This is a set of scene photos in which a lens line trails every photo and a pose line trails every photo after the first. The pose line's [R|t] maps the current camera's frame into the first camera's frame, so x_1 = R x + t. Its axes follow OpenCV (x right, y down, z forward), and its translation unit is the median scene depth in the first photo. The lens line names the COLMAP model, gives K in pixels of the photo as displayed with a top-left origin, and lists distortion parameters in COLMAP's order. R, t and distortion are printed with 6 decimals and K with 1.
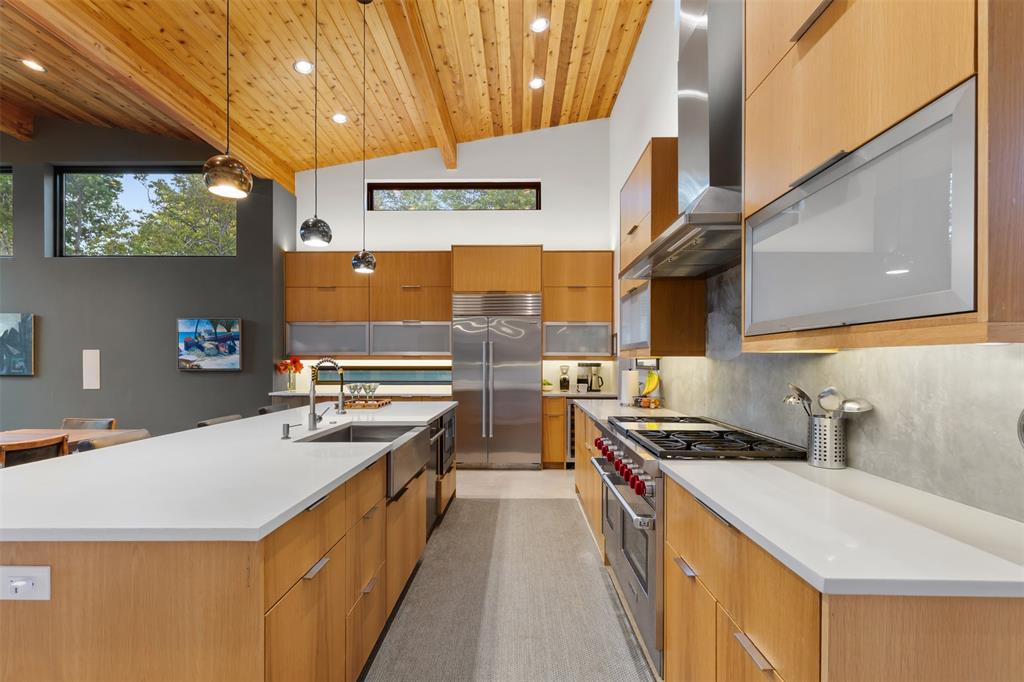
lens RADIAL K [[466.7, 0, 509.1], [0, 466.7, 361.0], [0, 0, 1]] dist [0.004519, -0.000008]
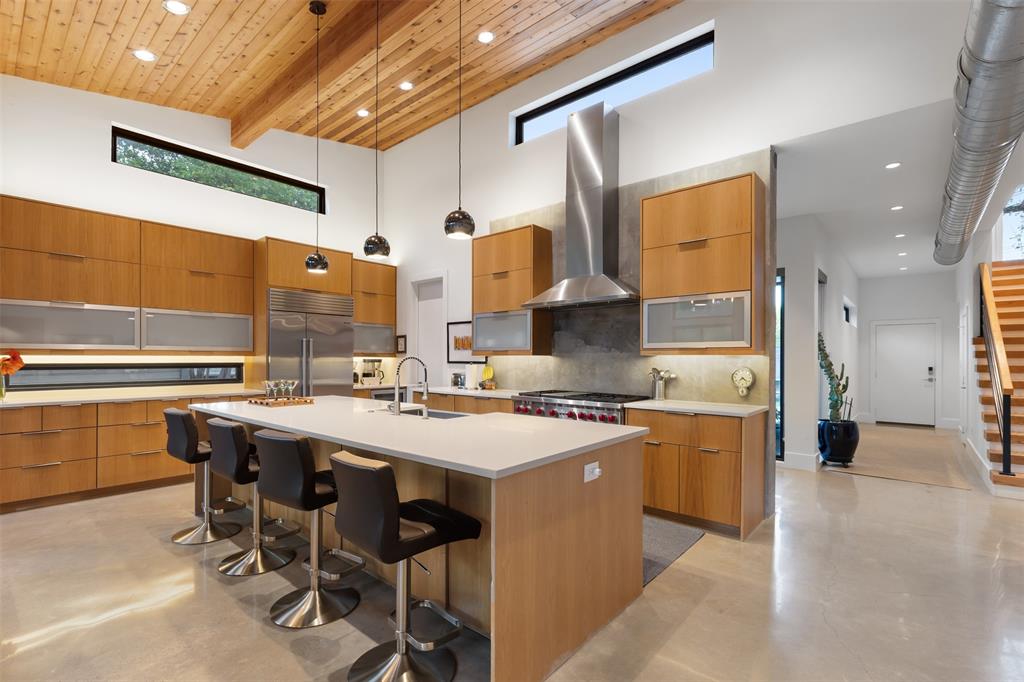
lens RADIAL K [[463.6, 0, 509.1], [0, 463.6, 358.2], [0, 0, 1]] dist [0.002241, 0.000079]
pose [[0.637702, 0.001453, 0.770282, -0.539989], [-0.003708, 0.999992, 0.001184, -0.000883], [-0.770274, -0.003611, 0.637703, 0.005585]]
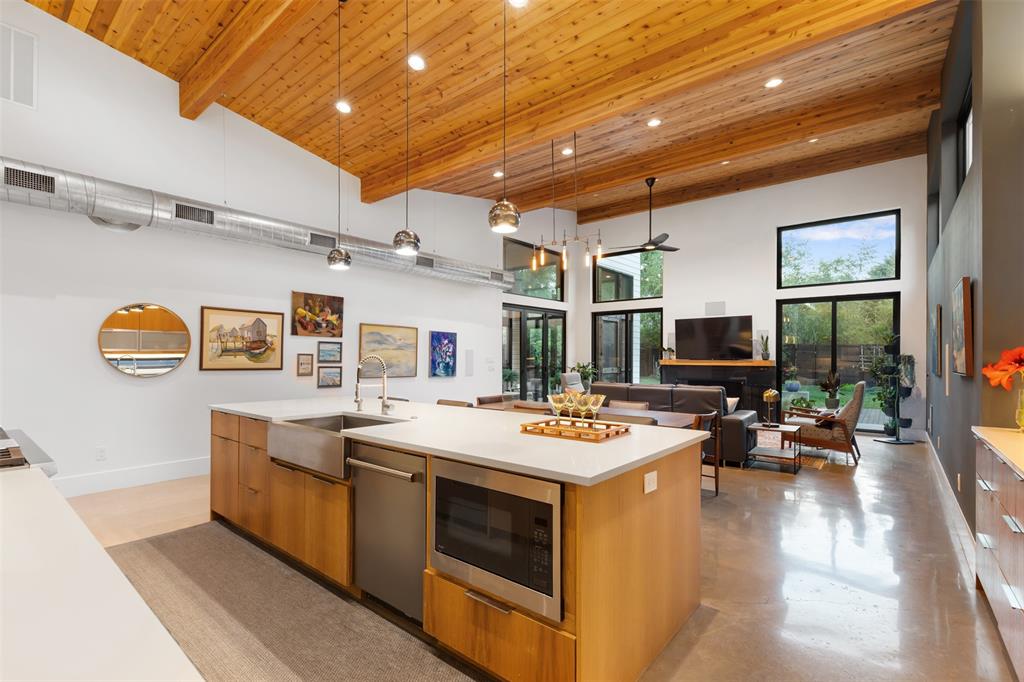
lens RADIAL K [[464.9, 0, 511.0], [0, 464.9, 357.5], [0, 0, 1]] dist [0.002336, 0.000165]
pose [[-0.616254, -0.003016, -0.787542, 0.151851], [-0.002573, 0.999995, -0.001817, 0.000562], [0.787543, 0.000907, -0.616258, 0.933213]]
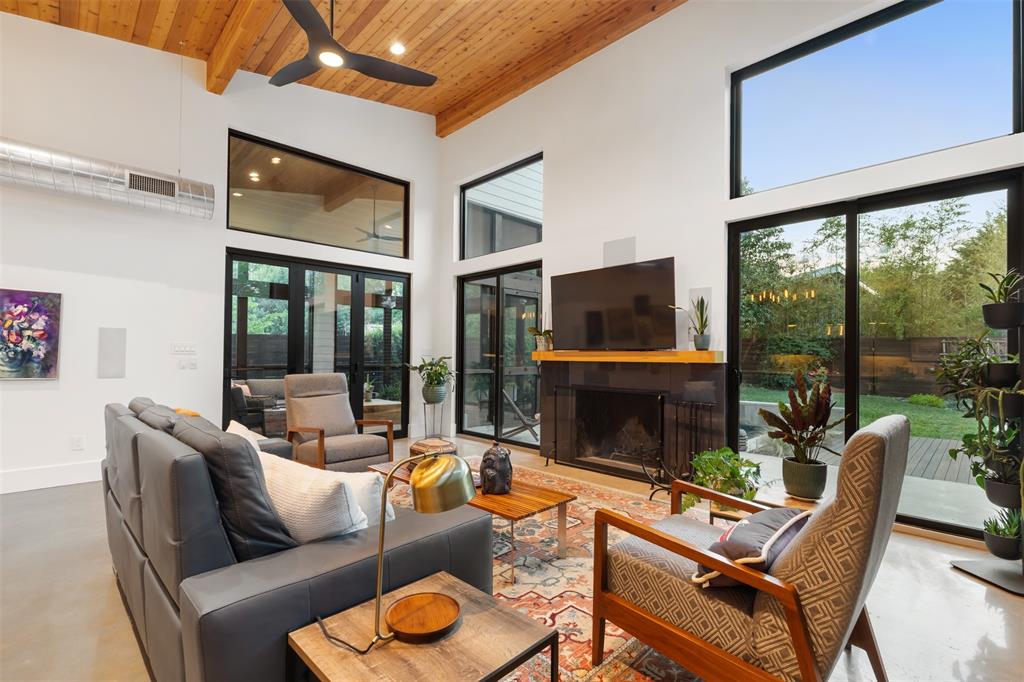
lens RADIAL K [[464.8, 0, 508.6], [0, 464.8, 351.6], [0, 0, 1]] dist [0.001599, 0.000227]
pose [[-0.701548, -0.017053, -0.712418, -0.853091], [-0.009024, 0.999846, -0.015047, 0.019313], [0.712565, -0.004127, -0.701594, 0.941029]]
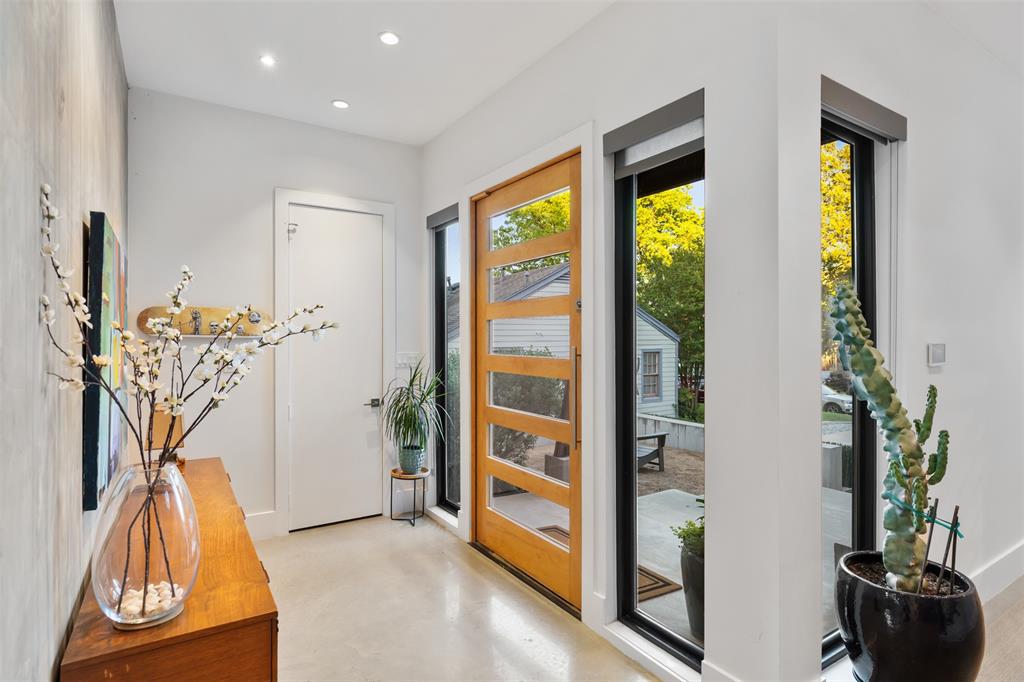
lens RADIAL K [[529.2, 0, 513.2], [0, 529.2, 335.5], [0, 0, 1]] dist [-0.004533, -0.001733]
pose [[0.829169, -0.002035, 0.558994, 0.296548], [0.002064, 0.999998, 0.000579, -0.025121], [-0.558994, 0.000673, 0.829172, -0.045417]]
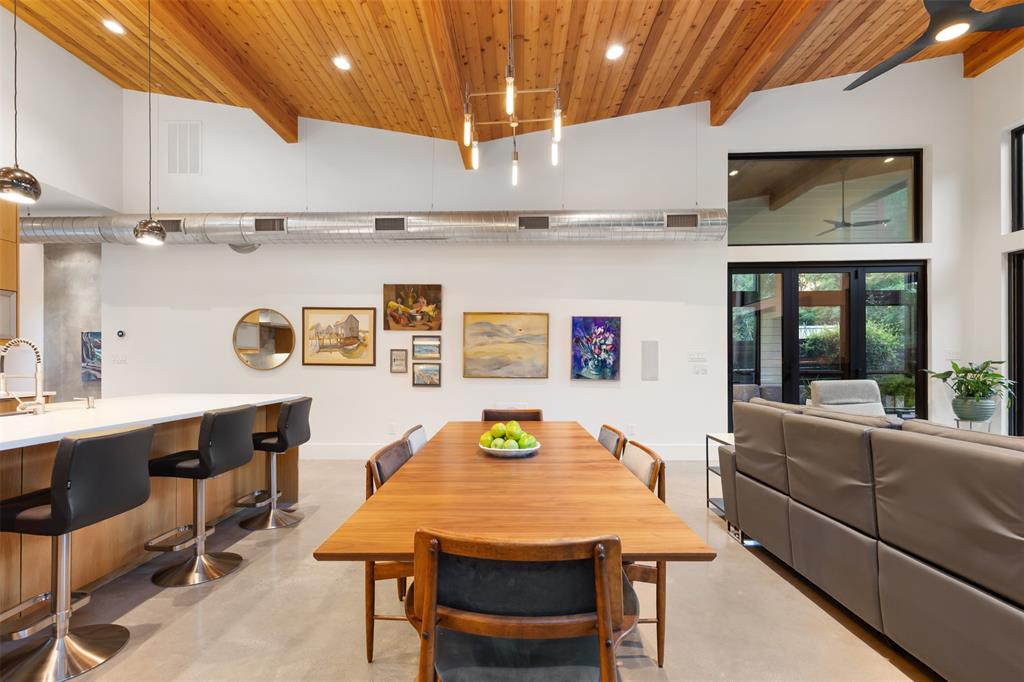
lens RADIAL K [[466.7, 0, 509.1], [0, 466.7, 361.0], [0, 0, 1]] dist [0.004519, -0.000008]
pose [[-1.000000, -0.000585, -0.000714, -0.640519], [-0.000583, 0.999996, -0.002756, 0.019197], [0.000716, -0.002756, -0.999996, 0.909353]]
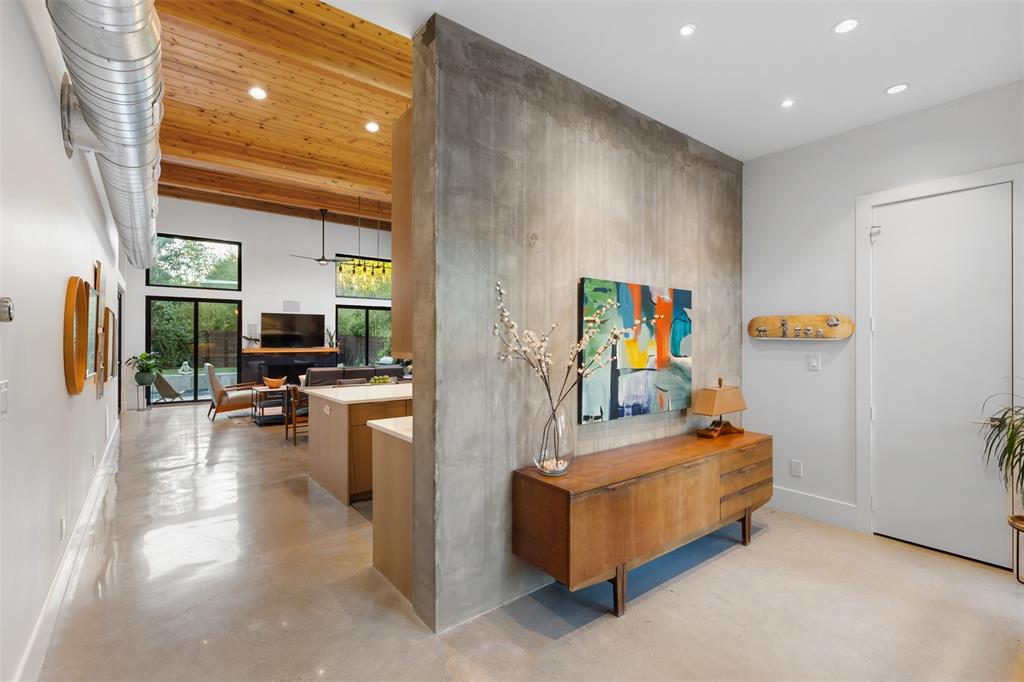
lens RADIAL K [[461.5, 0, 513.0], [0, 461.5, 337.6], [0, 0, 1]] dist [0.003843, -0.000181]
pose [[0.636543, -0.007451, -0.771205, 0.598505], [0.002982, 0.999970, -0.007200, -0.022832], [0.771236, 0.002283, 0.636546, -0.061142]]
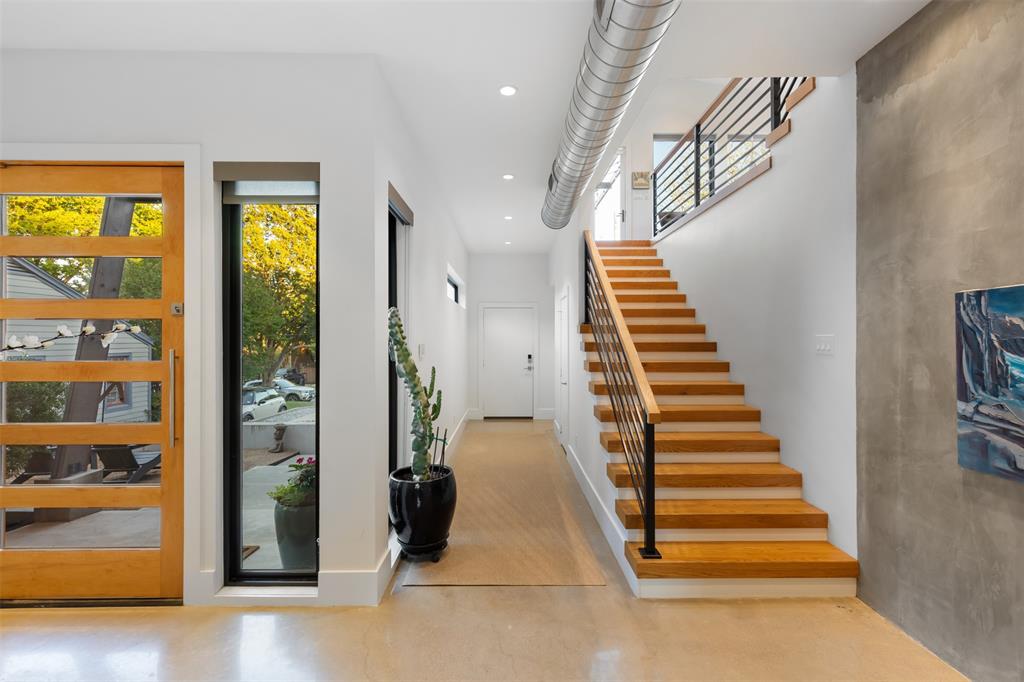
lens RADIAL K [[461.5, 0, 513.0], [0, 461.5, 337.6], [0, 0, 1]] dist [0.003843, -0.000181]
pose [[-0.035566, 0.001964, 0.999365, 0.154380], [-0.002100, 0.999996, -0.002040, -0.025594], [-0.999365, -0.002171, -0.035562, 0.013714]]
